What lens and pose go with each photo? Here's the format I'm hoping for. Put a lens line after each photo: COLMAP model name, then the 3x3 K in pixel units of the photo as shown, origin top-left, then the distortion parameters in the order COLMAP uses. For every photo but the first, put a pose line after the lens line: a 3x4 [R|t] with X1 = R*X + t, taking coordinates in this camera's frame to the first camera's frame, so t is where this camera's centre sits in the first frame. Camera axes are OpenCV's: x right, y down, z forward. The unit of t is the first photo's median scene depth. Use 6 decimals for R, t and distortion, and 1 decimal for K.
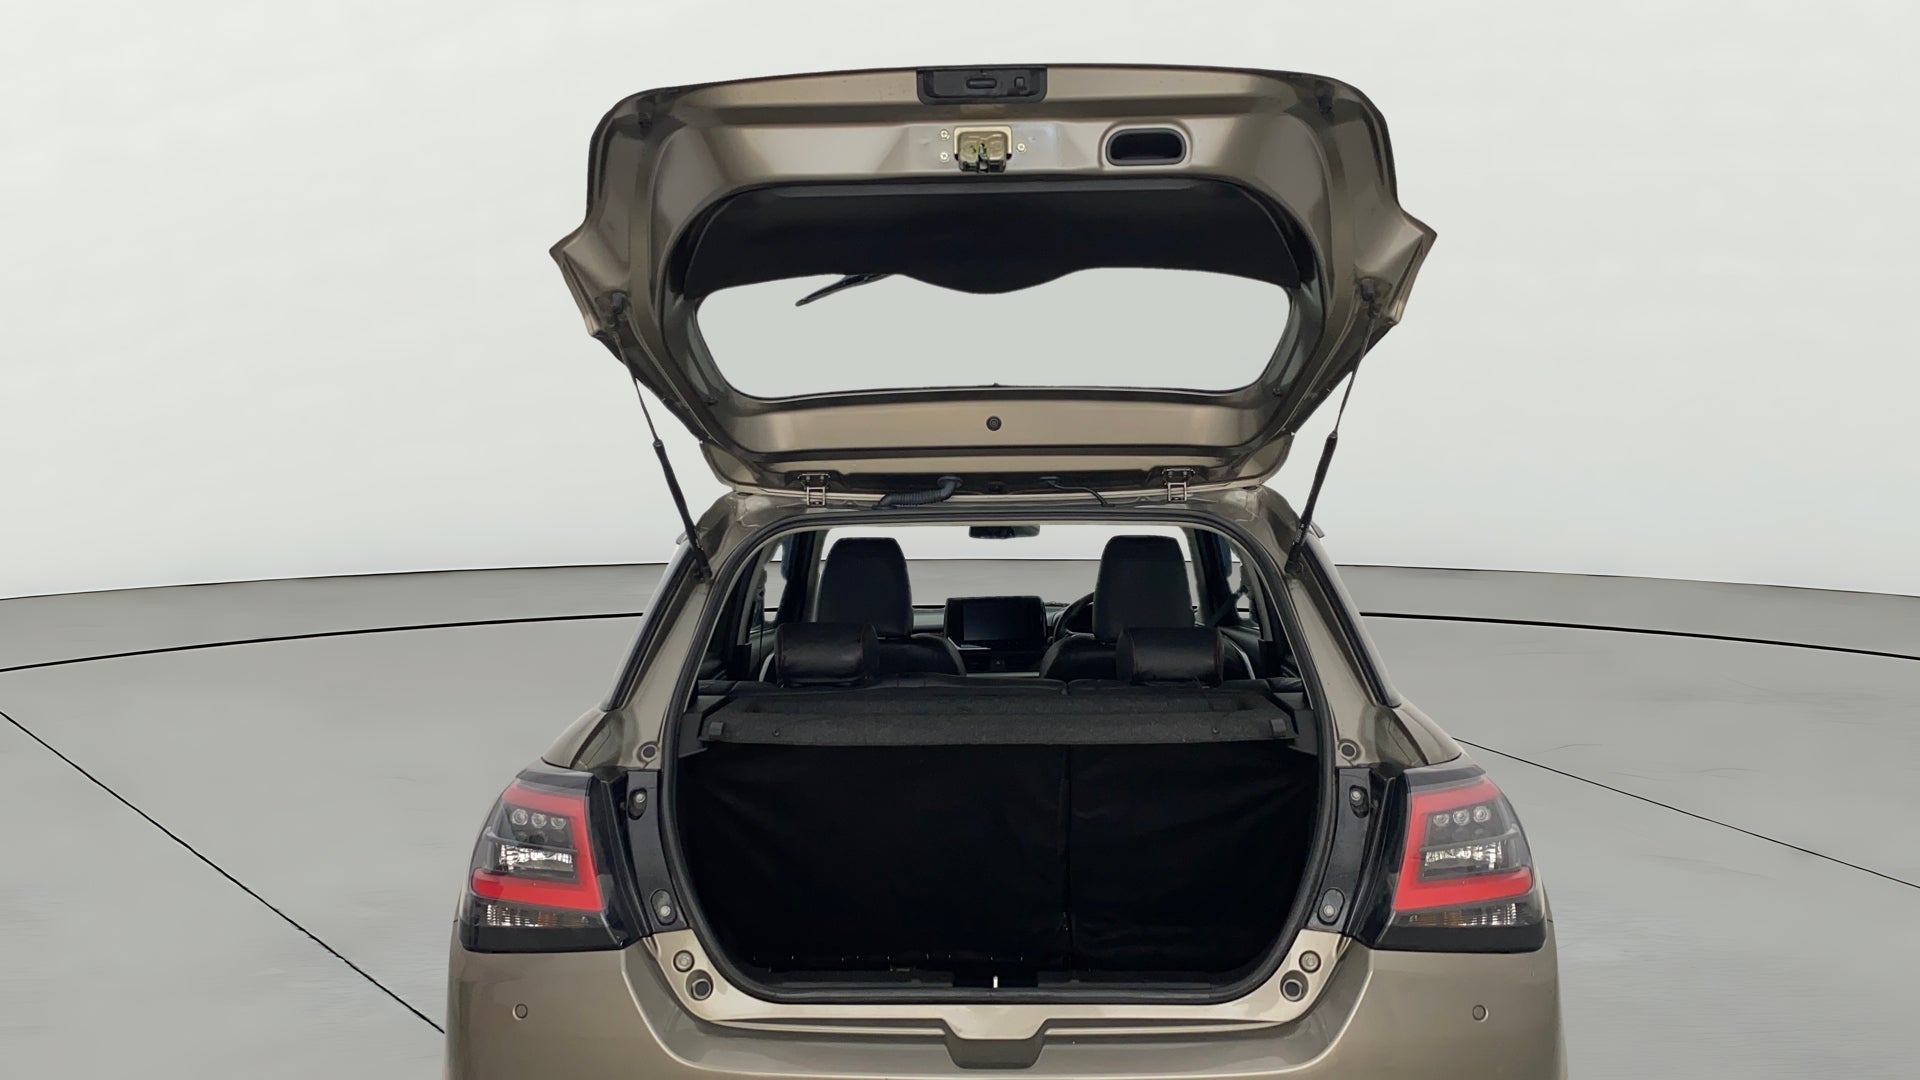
lens RADIAL K [[1718.4, 0, 954.8], [0, 1718.4, 470.5], [0, 0, 1]] dist [0.150271, -1.115886]
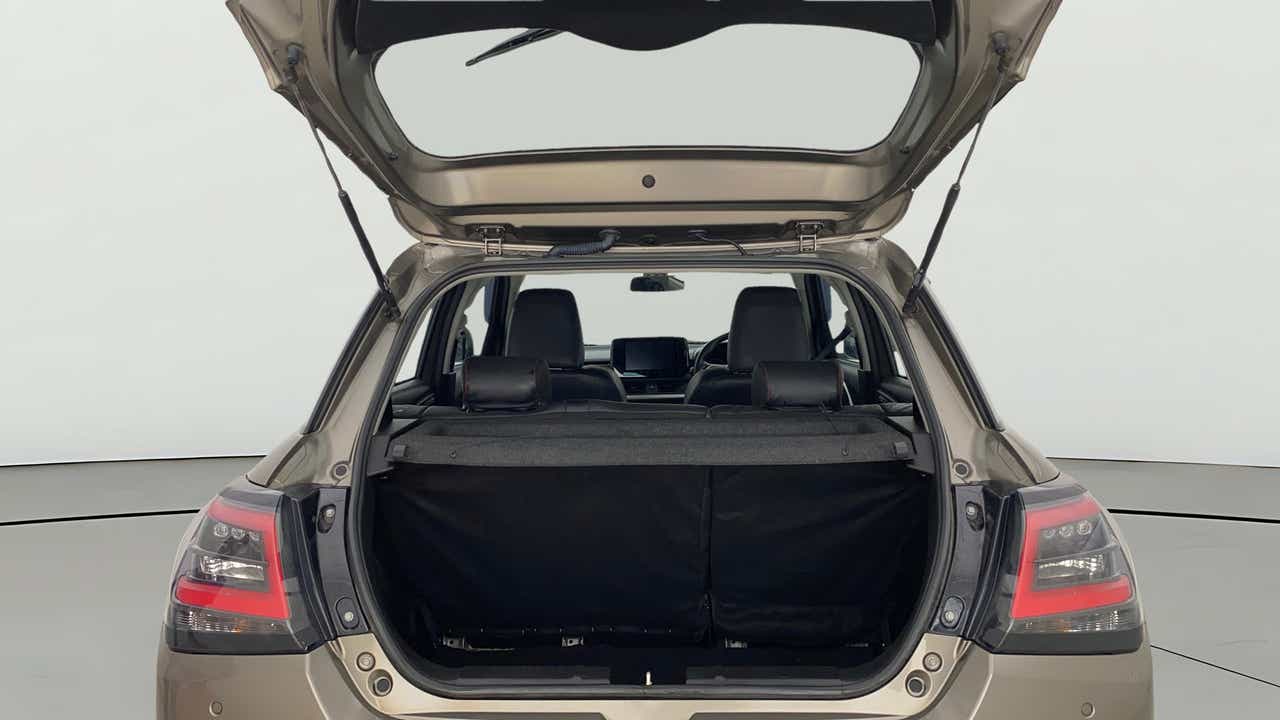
lens RADIAL K [[928.3, 0, 640.0], [0, 928.3, 360.0], [0, 0, 1]] dist [0.091024, -0.154765]
pose [[0.999920, 0.000699, 0.012629, 0.009987], [-0.001855, 0.995779, 0.091764, 0.035127], [-0.012512, -0.091780, 0.995701, 0.398796]]
